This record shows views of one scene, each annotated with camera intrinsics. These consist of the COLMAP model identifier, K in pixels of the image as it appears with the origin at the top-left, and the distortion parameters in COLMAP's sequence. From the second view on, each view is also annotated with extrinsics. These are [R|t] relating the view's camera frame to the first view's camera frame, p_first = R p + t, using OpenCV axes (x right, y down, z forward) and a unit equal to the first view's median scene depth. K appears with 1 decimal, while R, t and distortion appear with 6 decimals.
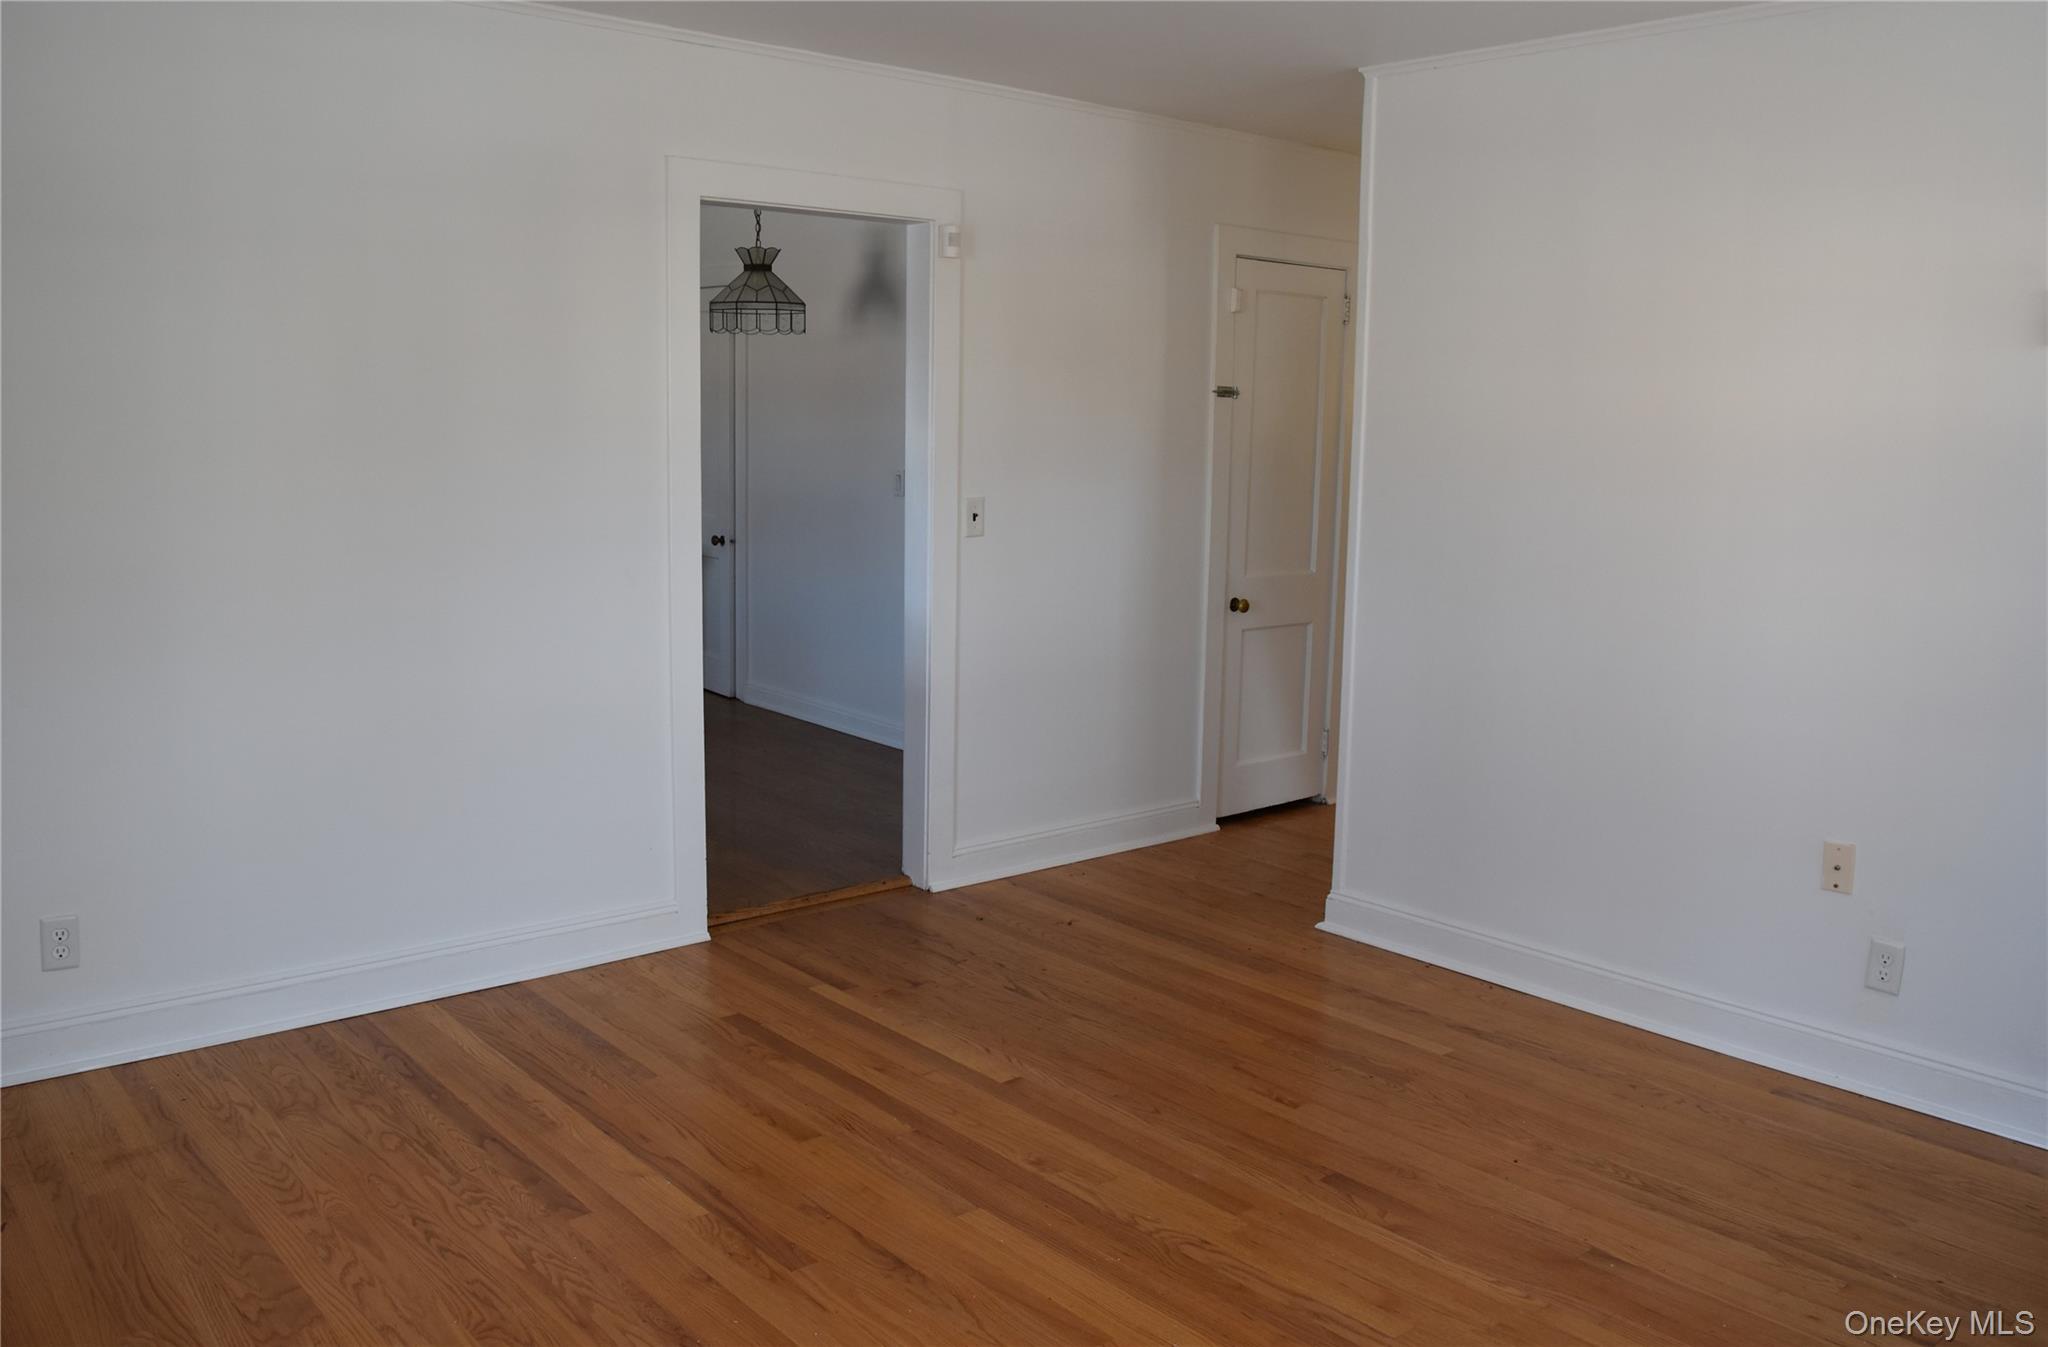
lens RADIAL K [[1616.0, 0, 1021.4], [0, 1616.0, 672.4], [0, 0, 1]] dist [-0.088279, 0.011424]
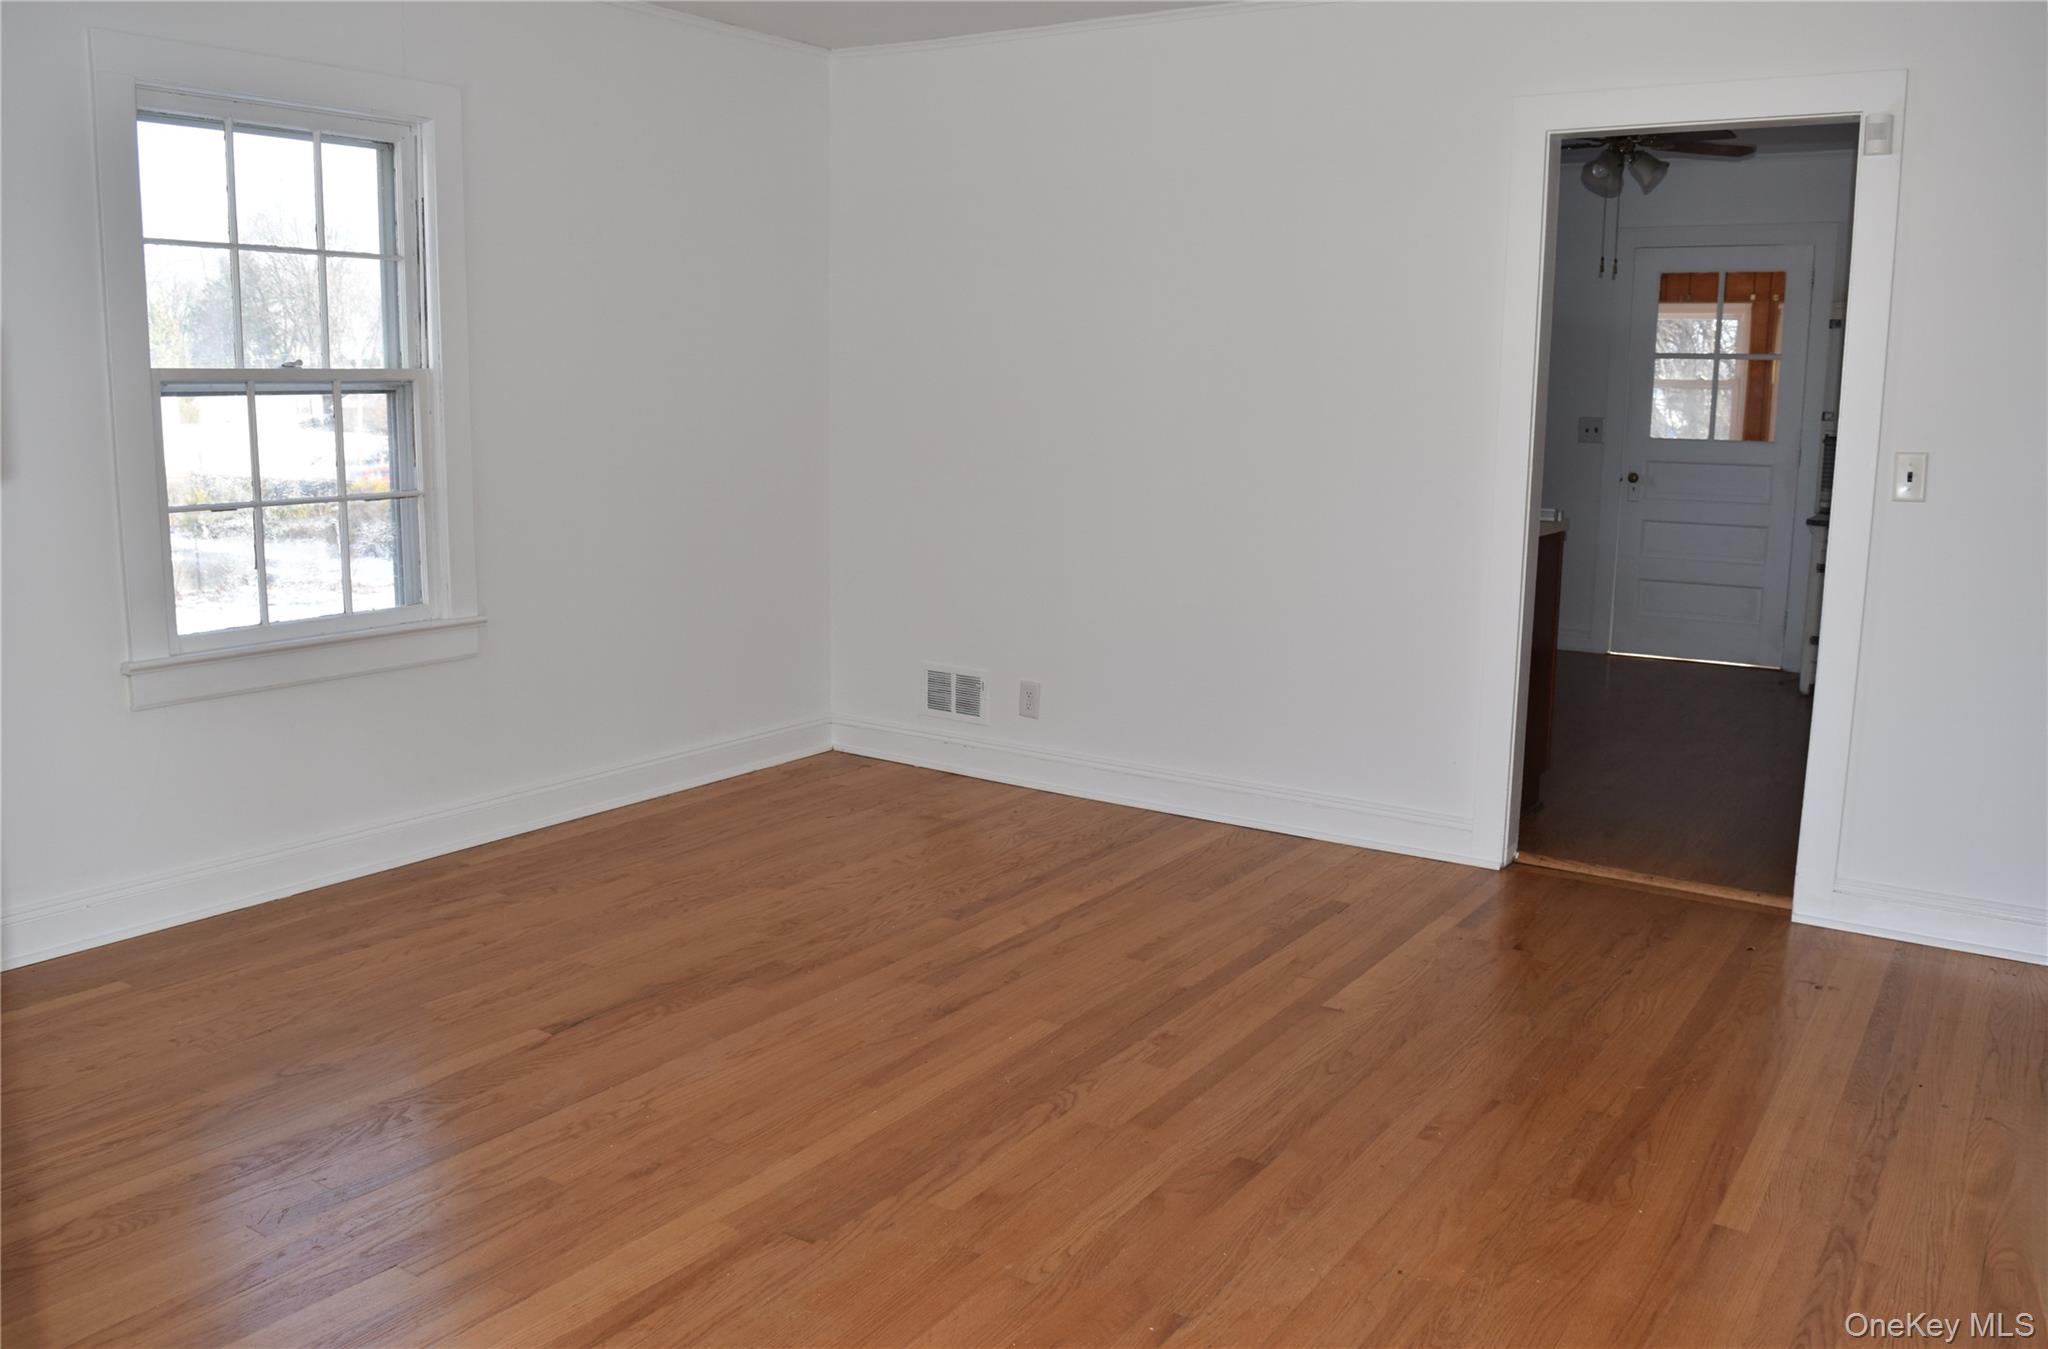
lens RADIAL K [[1616.0, 0, 1023.2], [0, 1616.0, 685.0], [0, 0, 1]] dist [-0.088279, 0.011424]
pose [[0.263223, 0.155506, -0.952120, 0.922839], [-0.158902, 0.980432, 0.116200, -0.023936], [0.951559, 0.120707, 0.282782, 0.574548]]
